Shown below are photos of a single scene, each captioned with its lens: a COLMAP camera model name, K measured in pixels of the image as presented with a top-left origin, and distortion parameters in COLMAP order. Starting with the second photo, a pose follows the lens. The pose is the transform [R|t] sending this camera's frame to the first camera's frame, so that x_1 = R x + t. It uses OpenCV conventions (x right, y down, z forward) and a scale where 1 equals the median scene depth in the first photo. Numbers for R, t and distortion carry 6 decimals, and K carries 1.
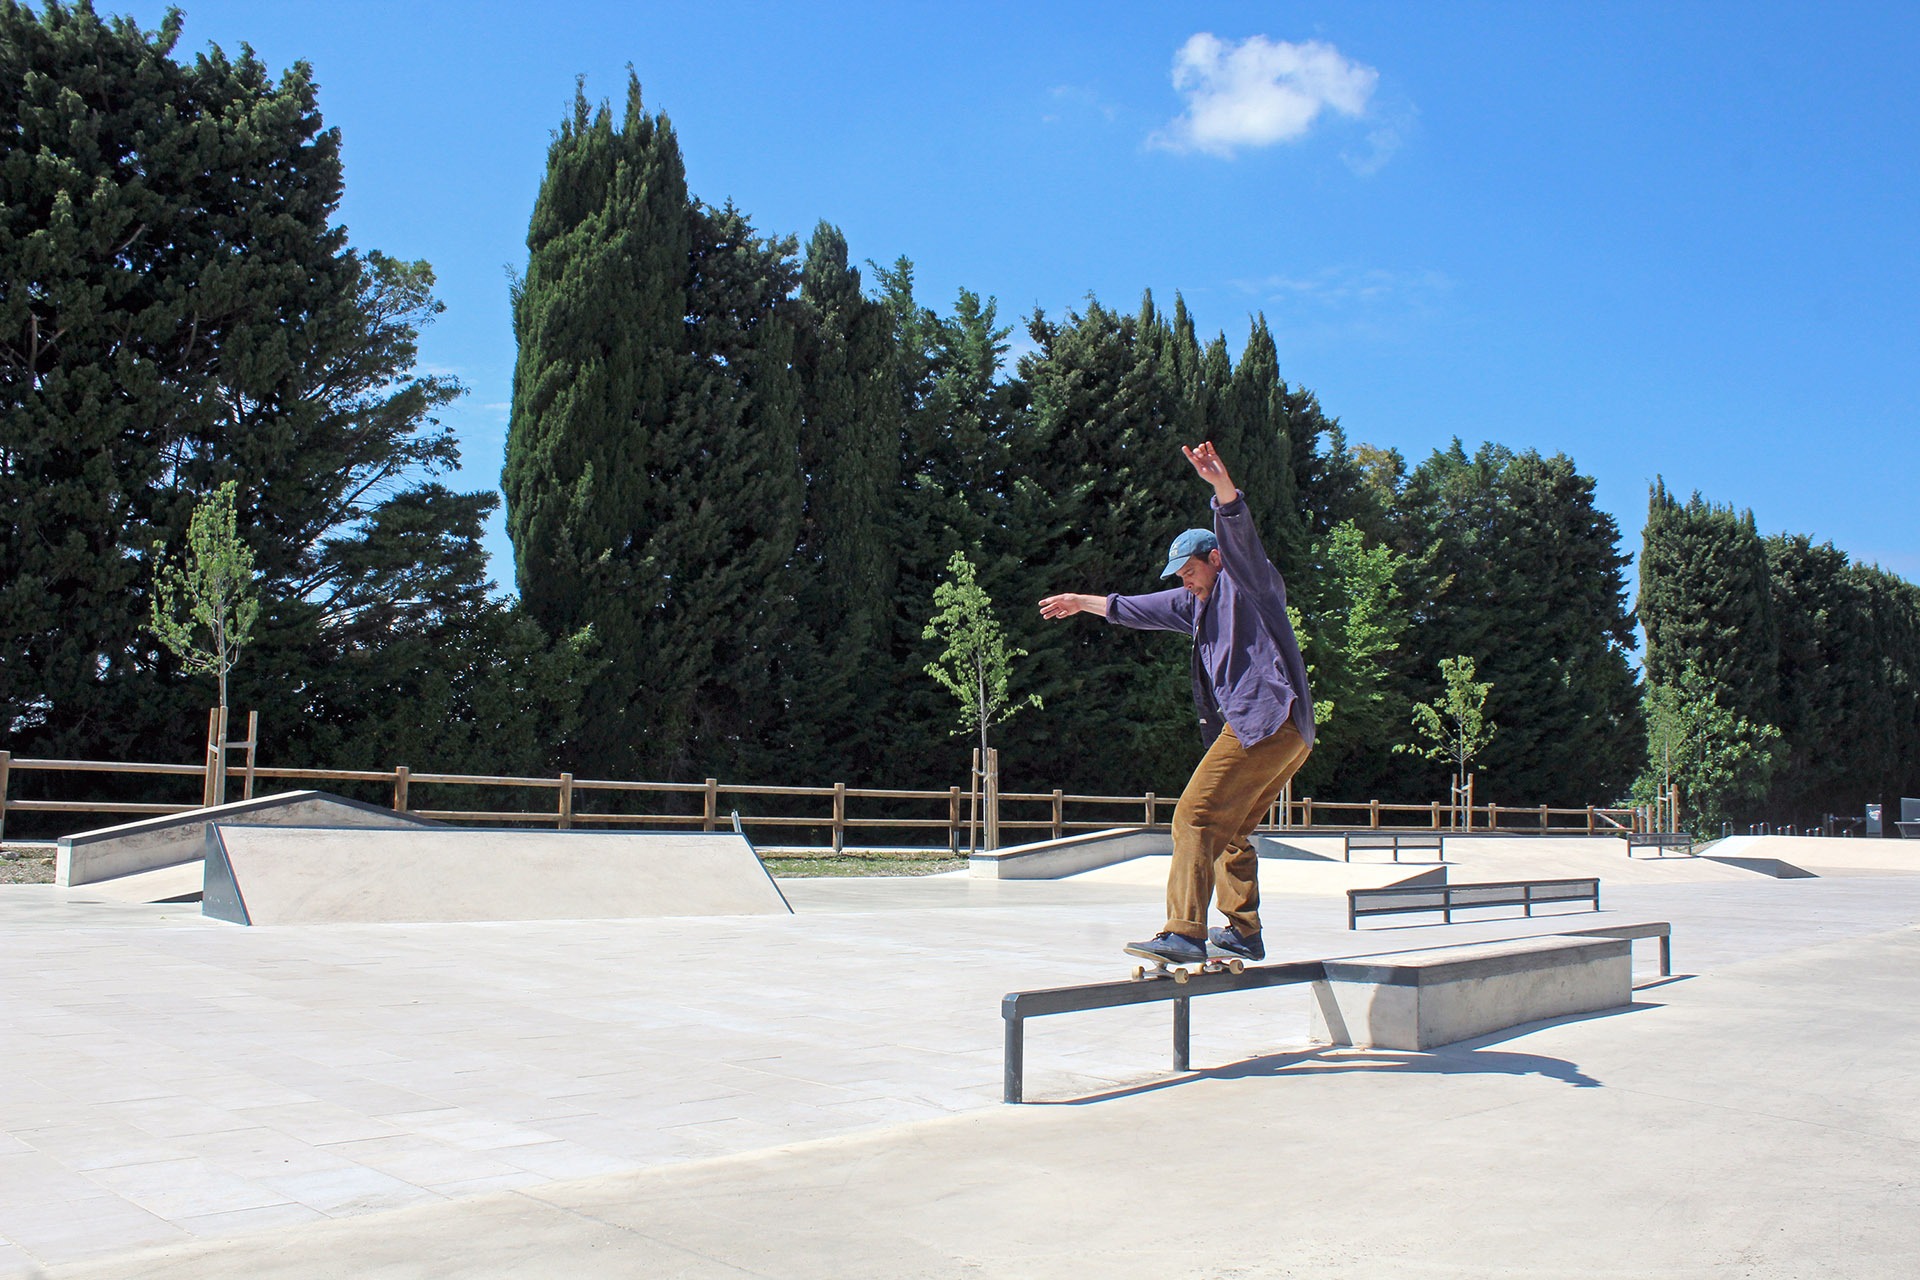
lens RADIAL K [[1841.4, 0, 960.0], [0, 1841.4, 640.0], [0, 0, 1]] dist [-0.191036, 0.253732]
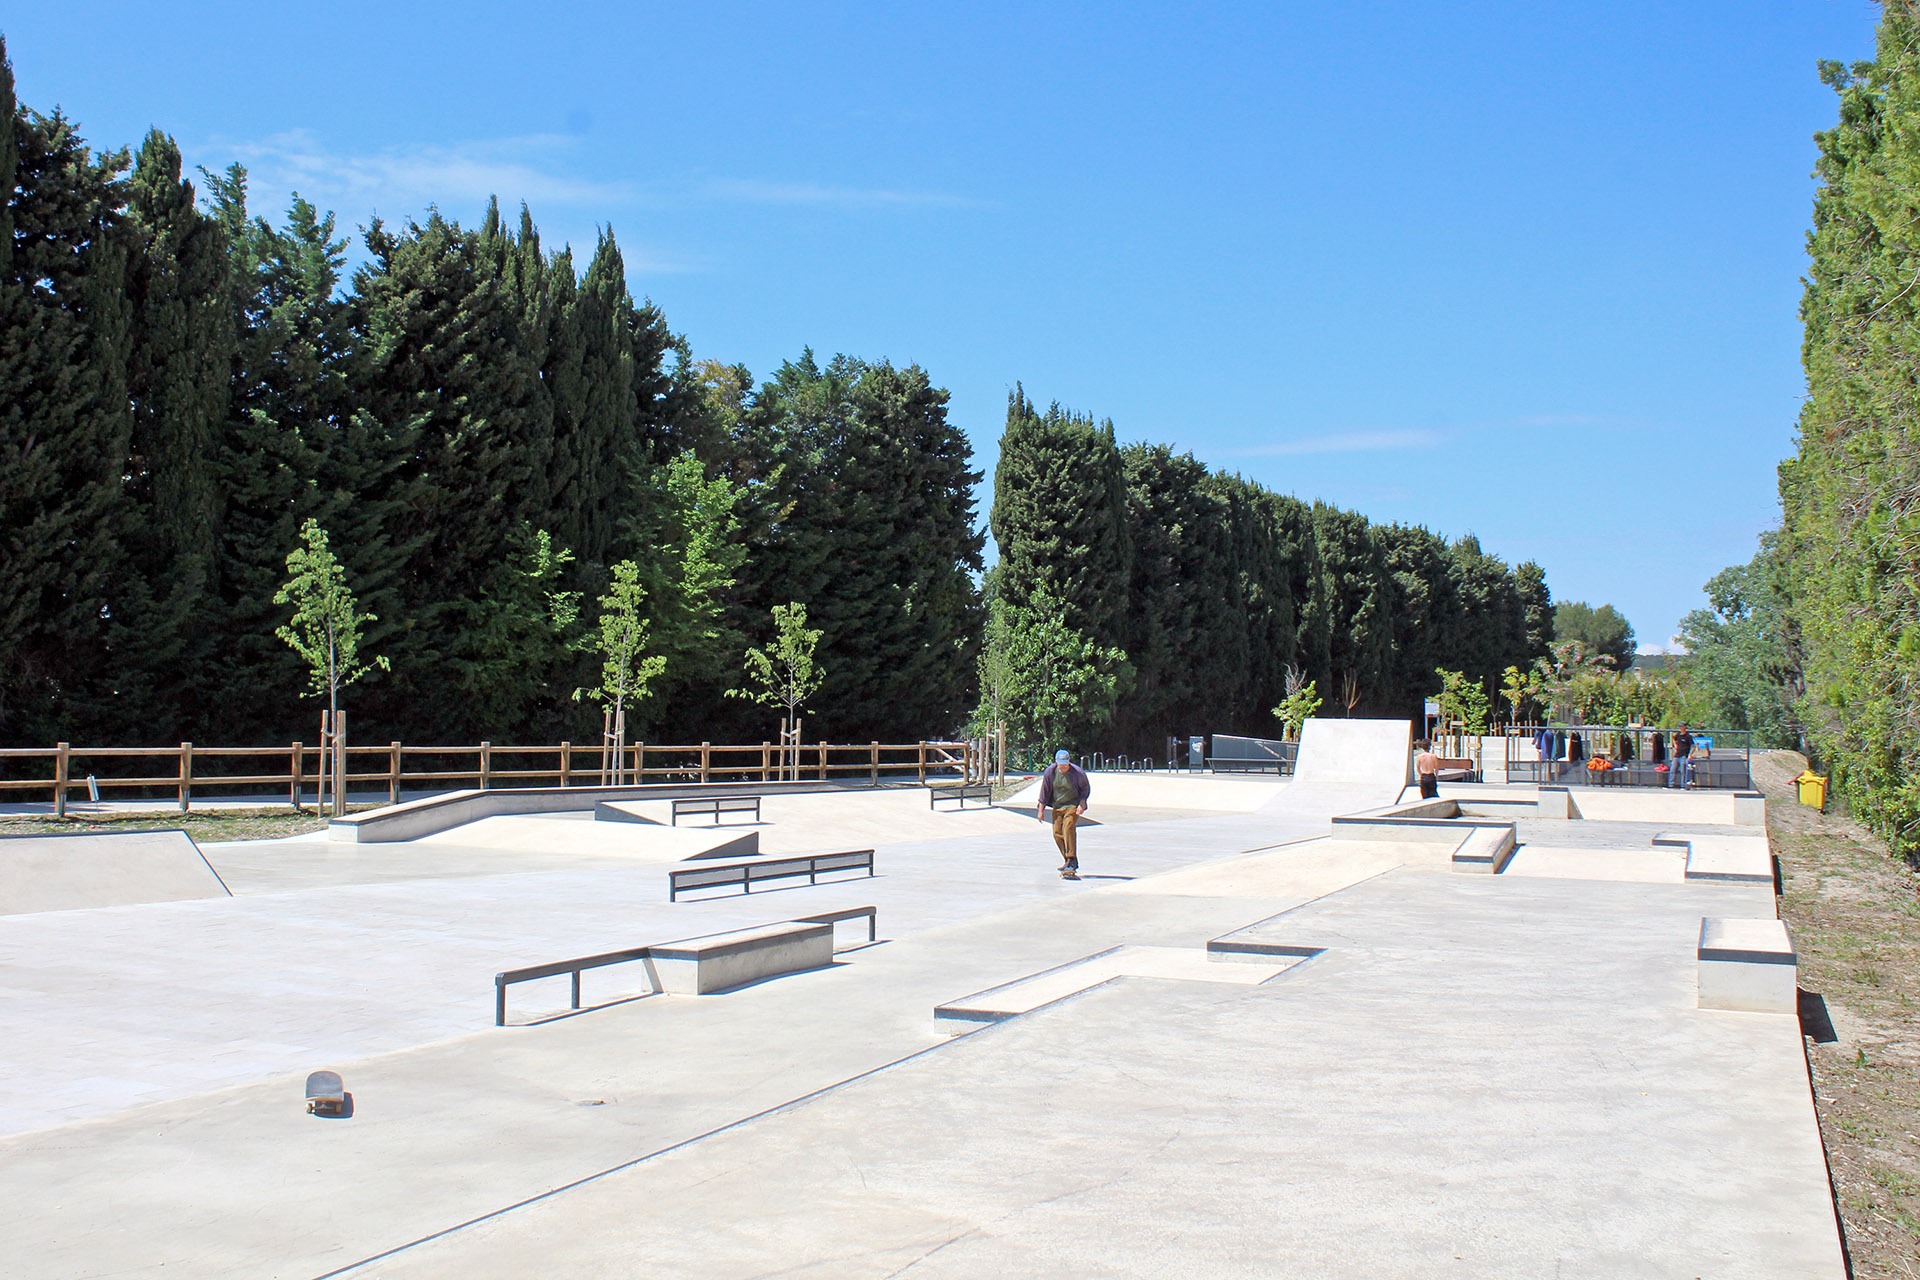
lens RADIAL K [[2220.3, 0, 962.0], [0, 2220.3, 466.2], [0, 0, 1]] dist [-0.092207, 0.029409]
pose [[0.945518, 0.033912, 0.323800, -0.038458], [-0.030021, 0.999405, -0.017006, -0.045130], [-0.324184, 0.006359, 0.945973, -0.195450]]
